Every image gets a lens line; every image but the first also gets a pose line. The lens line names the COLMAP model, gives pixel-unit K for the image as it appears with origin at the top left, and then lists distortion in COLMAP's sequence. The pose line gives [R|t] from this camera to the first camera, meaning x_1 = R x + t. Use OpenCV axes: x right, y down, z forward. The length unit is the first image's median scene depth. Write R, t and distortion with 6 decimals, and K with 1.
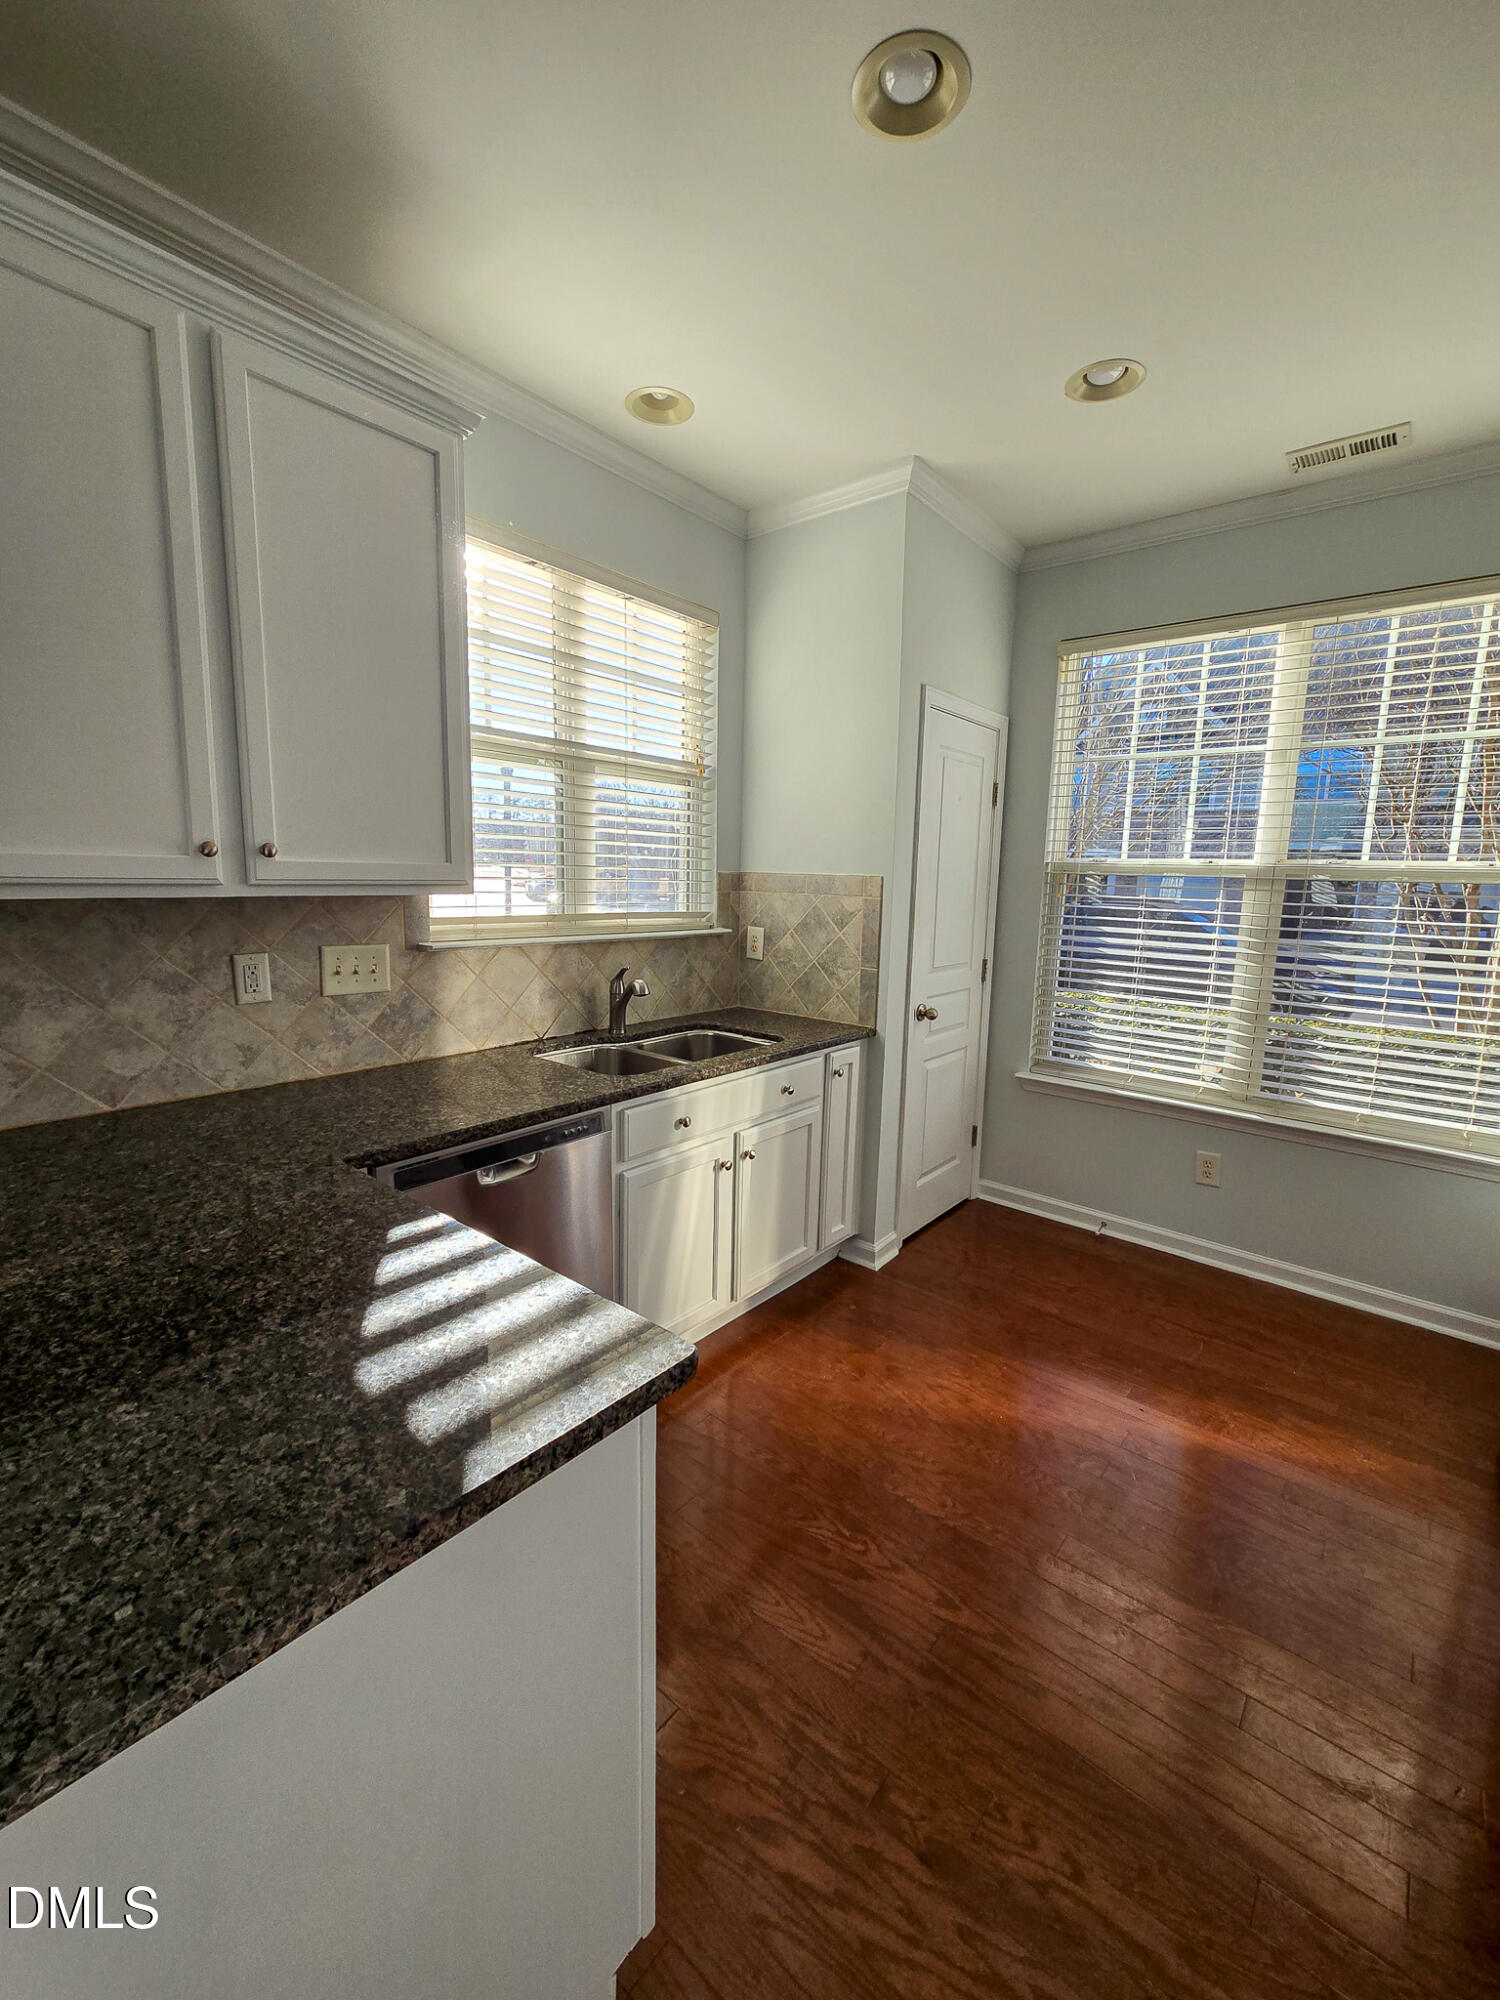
lens RADIAL K [[822.2, 0, 759.5], [0, 822.2, 994.5], [0, 0, 1]] dist [0.000939, -0.001474]
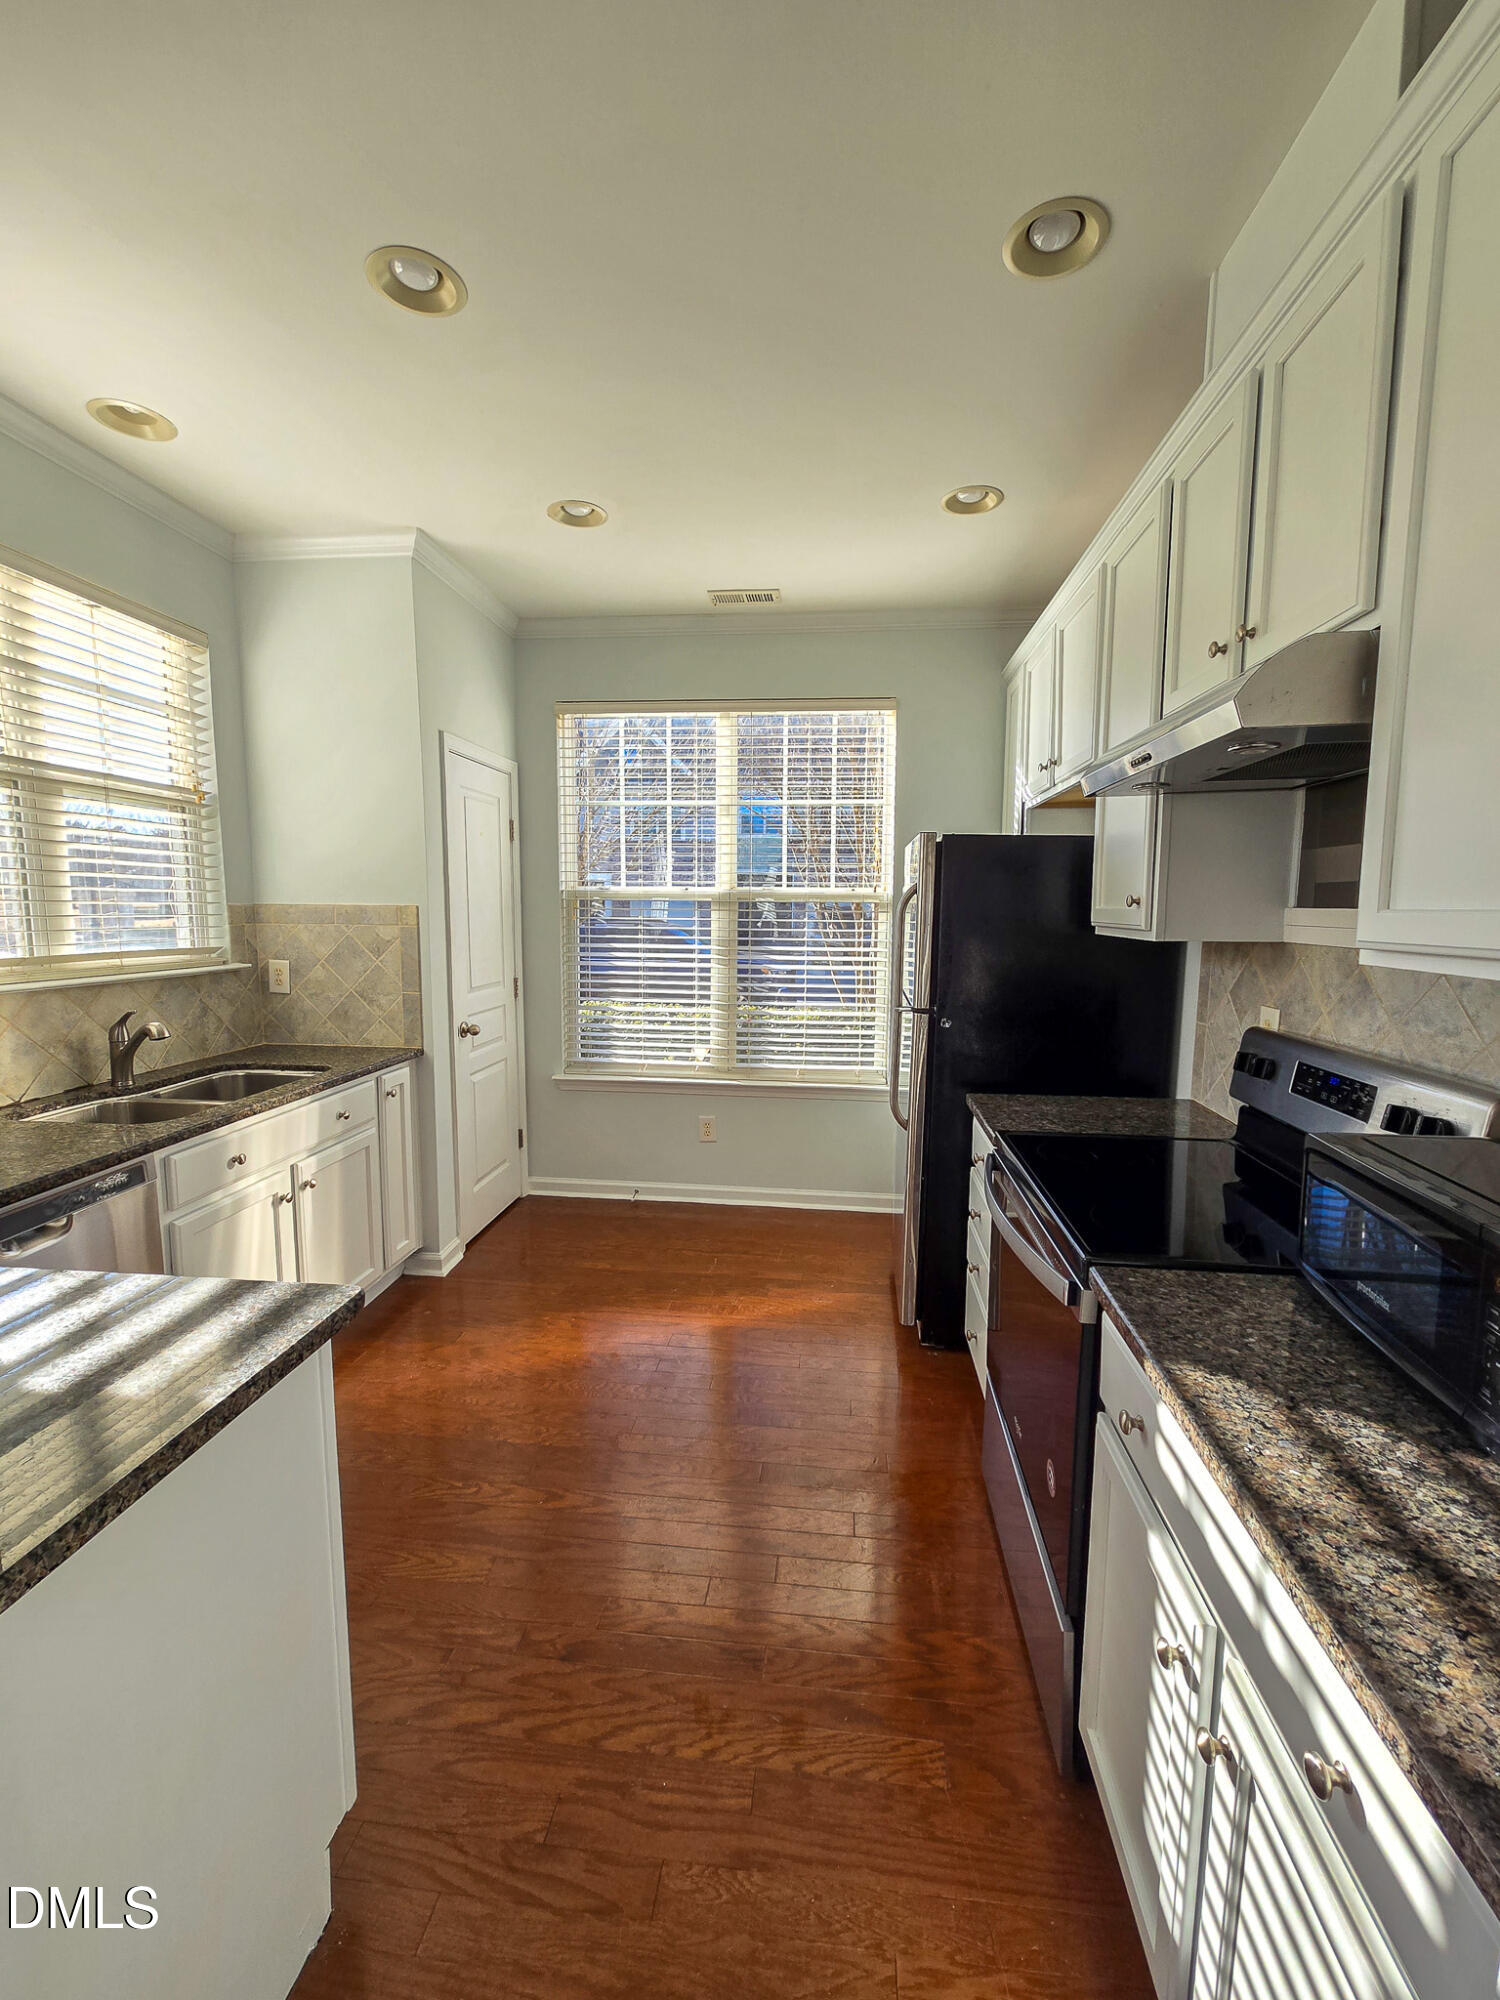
lens RADIAL K [[822.2, 0, 755.4], [0, 822.2, 994.3], [0, 0, 1]] dist [0.000939, -0.001474]
pose [[0.837312, -0.078732, 0.541027, -0.071253], [0.093990, 0.995573, -0.000584, 0.013422], [-0.538586, 0.051340, 0.841005, -0.132596]]
